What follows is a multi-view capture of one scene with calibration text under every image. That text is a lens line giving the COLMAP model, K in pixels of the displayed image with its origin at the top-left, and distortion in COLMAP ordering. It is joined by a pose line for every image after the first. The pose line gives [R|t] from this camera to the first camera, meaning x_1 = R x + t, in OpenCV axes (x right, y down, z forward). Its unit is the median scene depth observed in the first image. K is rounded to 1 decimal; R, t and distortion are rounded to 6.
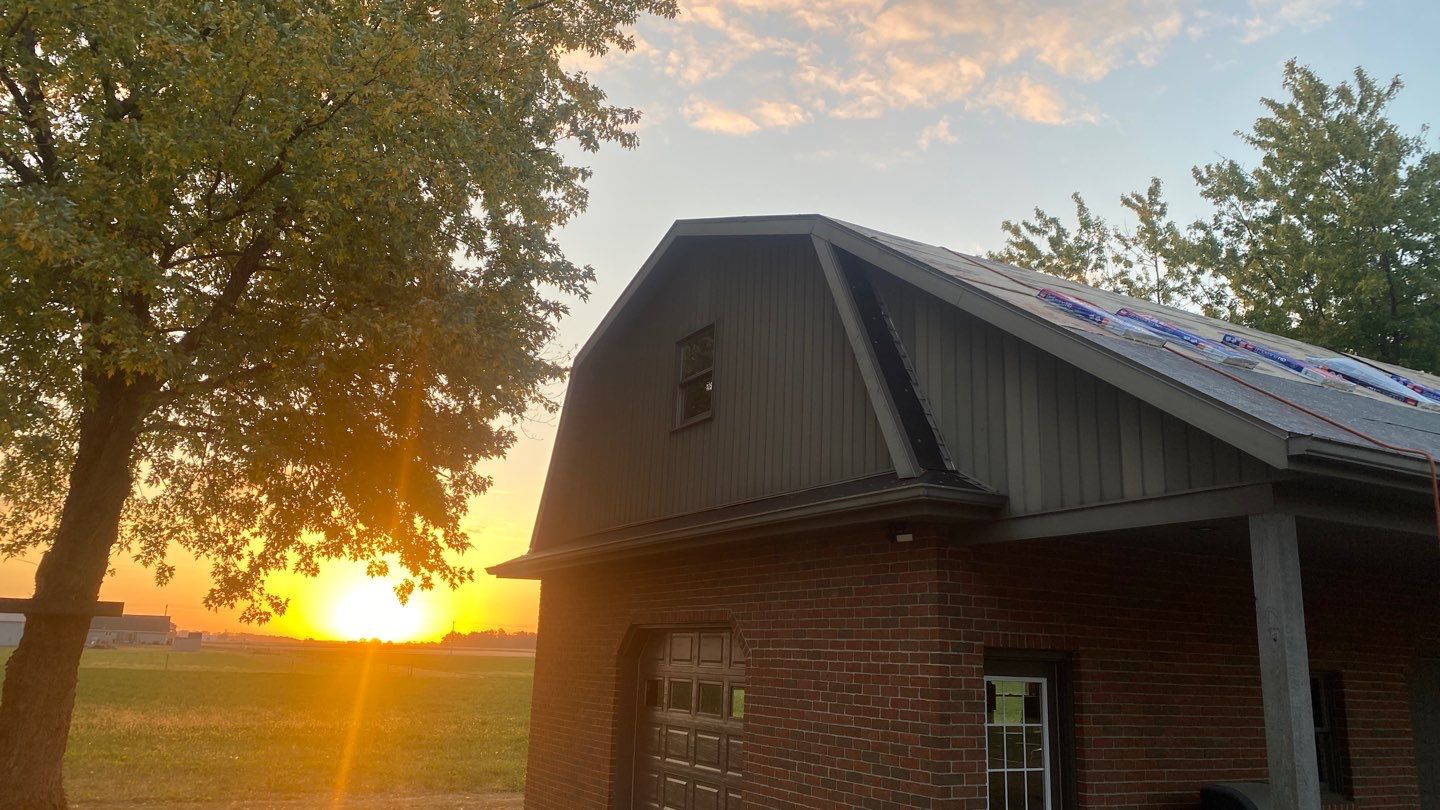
lens RADIAL K [[1113.4, 0, 720.0], [0, 1113.4, 405.0], [0, 0, 1]] dist [-0.006515, 0.000127]
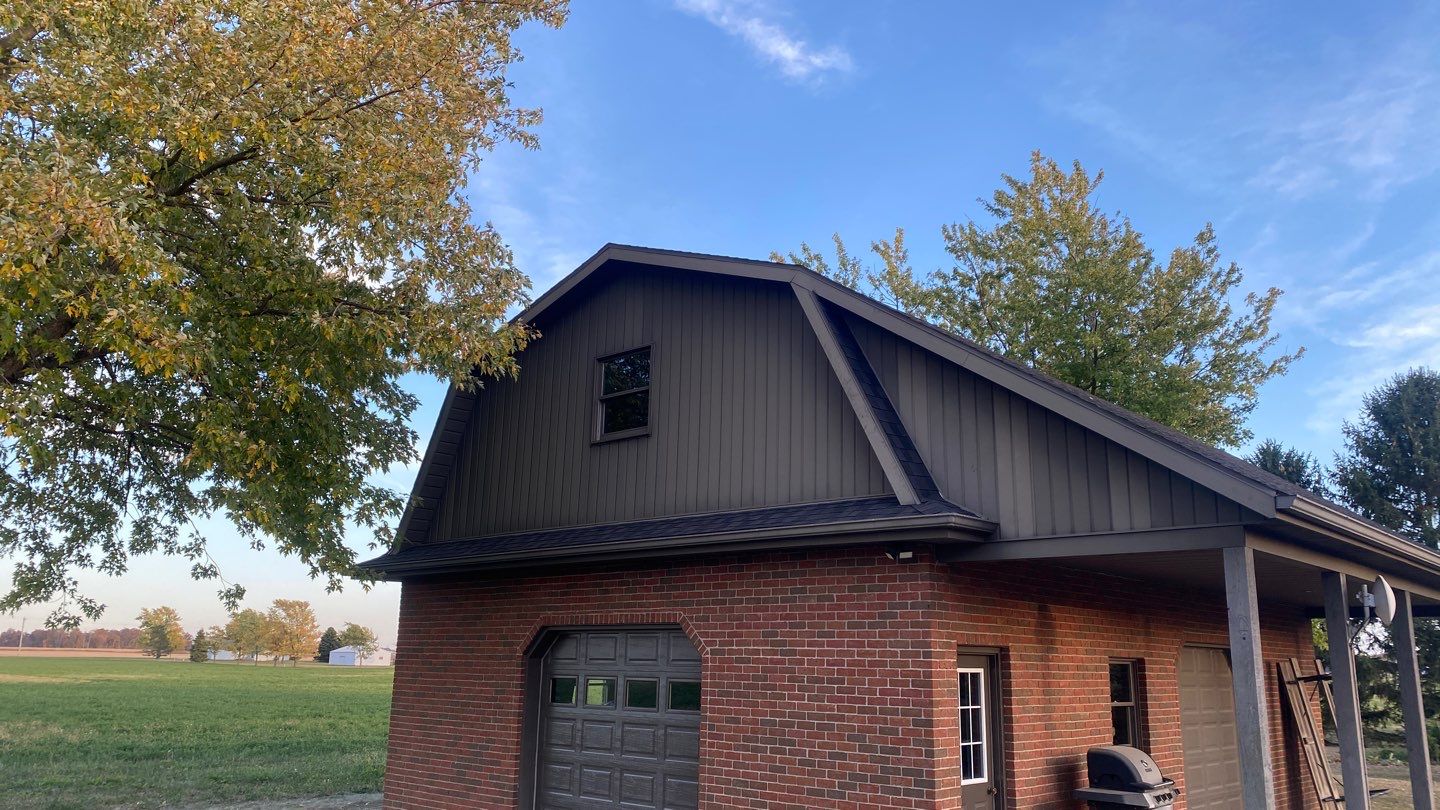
lens RADIAL K [[1103.3, 0, 756.1], [0, 1103.3, 431.9], [0, 0, 1]] dist [0.008462, -0.002322]
pose [[0.940412, 0.051154, 0.336166, -0.187630], [-0.060476, 0.998020, 0.017310, -0.011316], [-0.334615, -0.036608, 0.941644, -0.029352]]
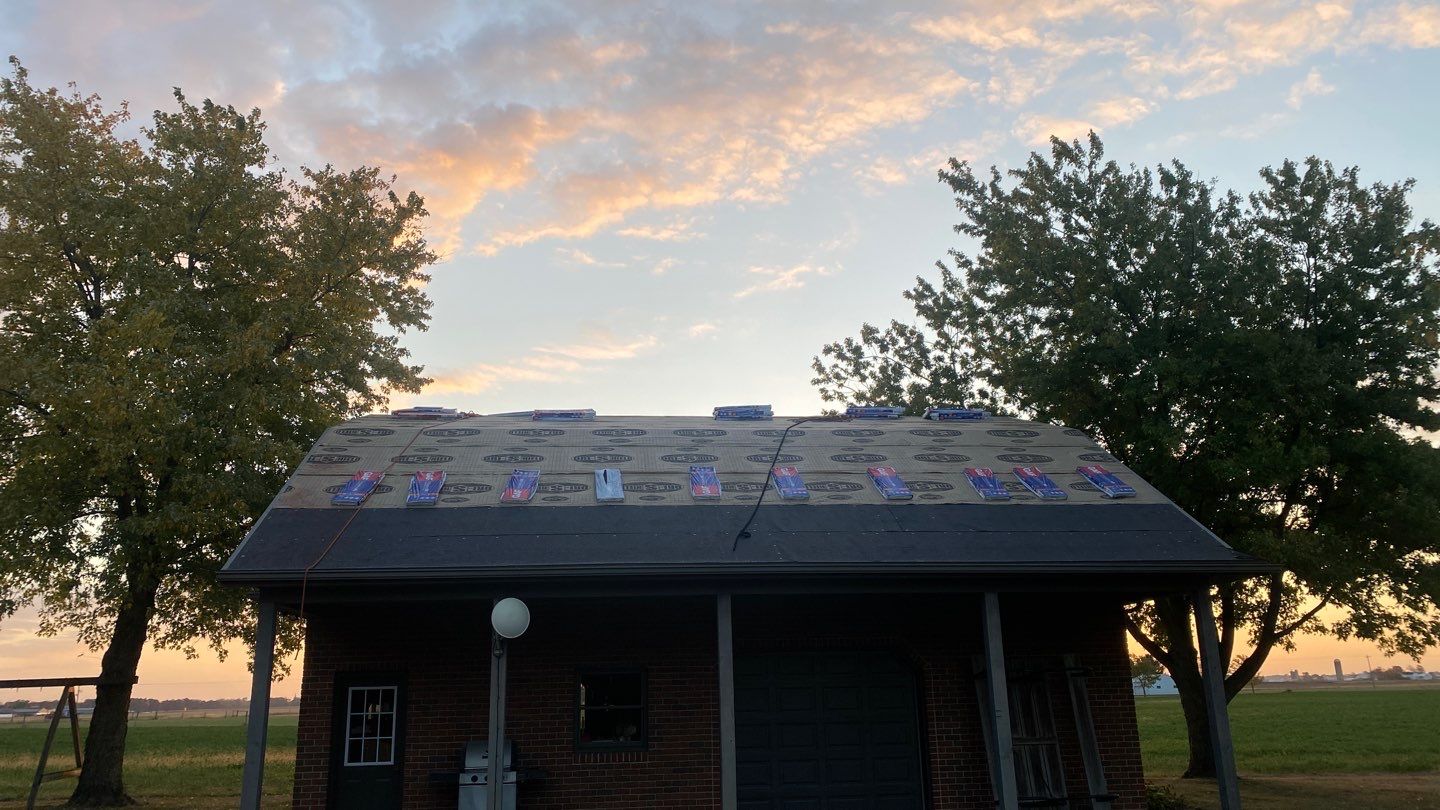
lens RADIAL K [[1071.8, 0, 720.0], [0, 1071.8, 405.0], [0, 0, 1]] dist [0.005787, -0.000942]
pose [[0.926900, -0.152882, -0.342758, 0.732840], [0.141056, 0.988222, -0.059331, -0.013180], [0.347792, 0.006646, 0.937548, -0.225364]]
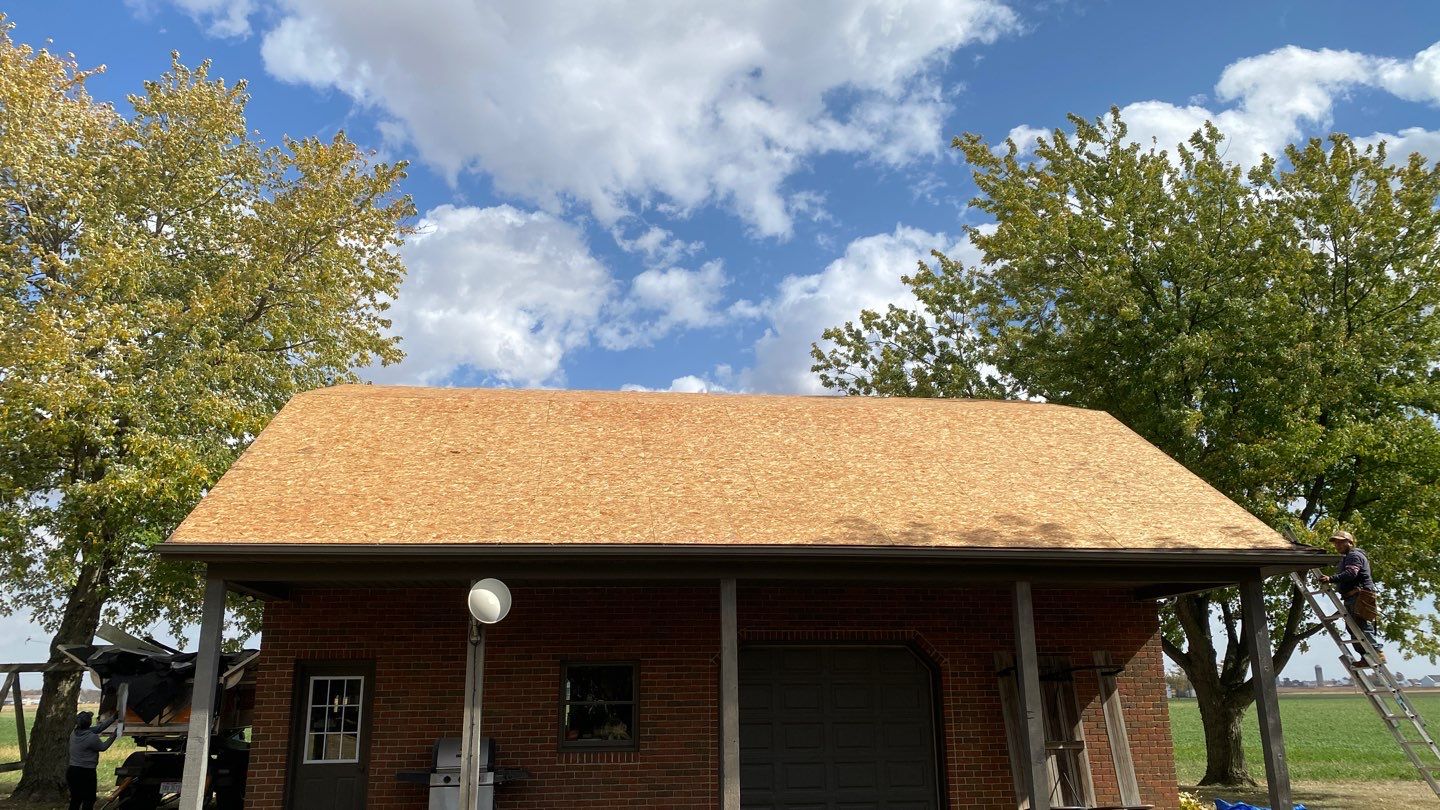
lens RADIAL K [[1067.3, 0, 712.1], [0, 1067.3, 402.0], [0, 0, 1]] dist [0.000623, -0.002534]
pose [[0.930385, -0.141164, -0.338313, 0.689273], [0.127928, 0.989892, -0.061230, 0.004938], [0.343536, 0.013687, 0.939040, -0.150829]]
